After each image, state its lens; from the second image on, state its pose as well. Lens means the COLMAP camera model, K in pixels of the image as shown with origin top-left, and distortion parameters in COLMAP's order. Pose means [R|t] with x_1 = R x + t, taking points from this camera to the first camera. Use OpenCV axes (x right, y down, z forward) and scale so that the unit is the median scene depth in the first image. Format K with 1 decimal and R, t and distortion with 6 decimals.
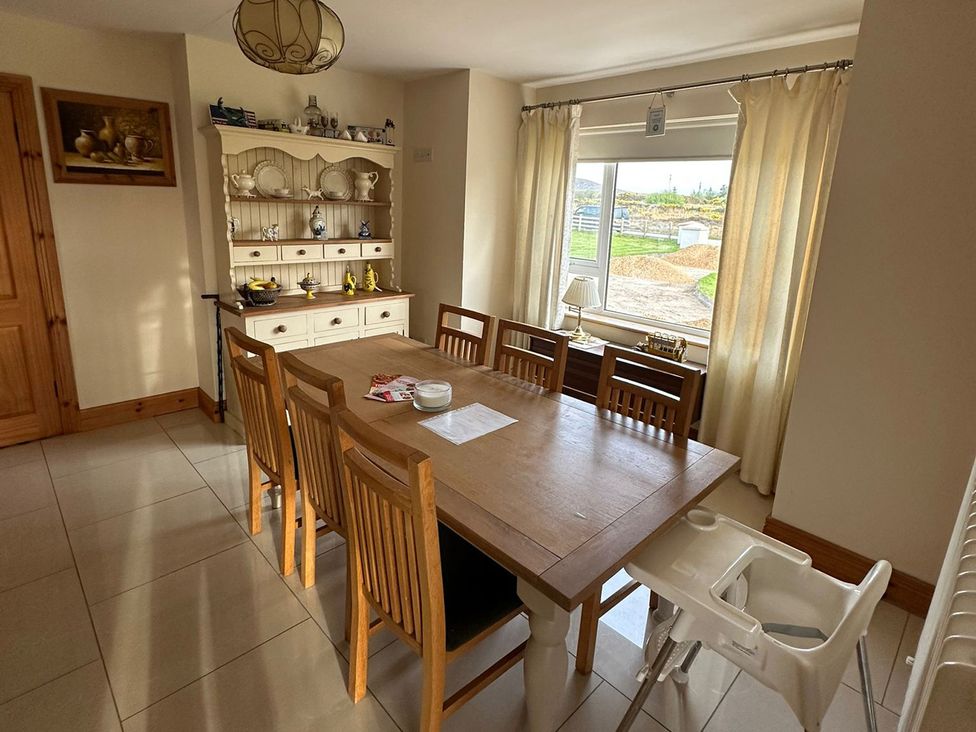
lens RADIAL K [[520.1, 0, 488.0], [0, 520.1, 366.0], [0, 0, 1]] dist [0.000667, -0.000583]
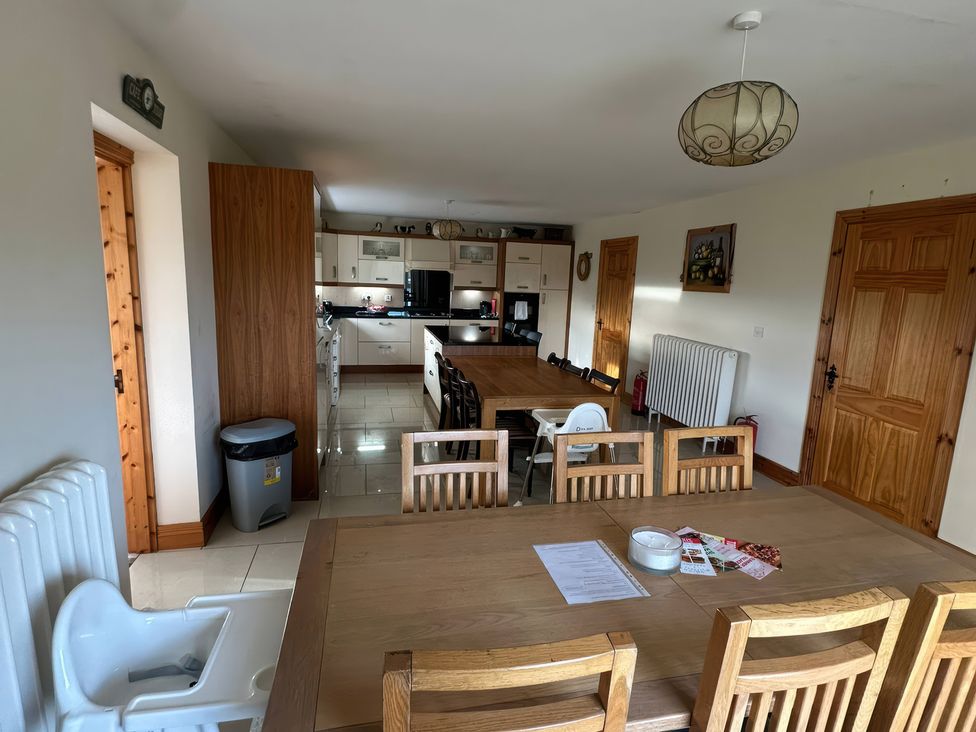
lens RADIAL K [[520.1, 0, 488.0], [0, 520.1, 366.0], [0, 0, 1]] dist [0.000667, -0.000583]
pose [[-0.517118, 0.082682, -0.851911, 0.577044], [-0.320590, 0.904156, 0.282354, -0.289046], [0.793606, 0.419124, -0.441048, 0.960811]]
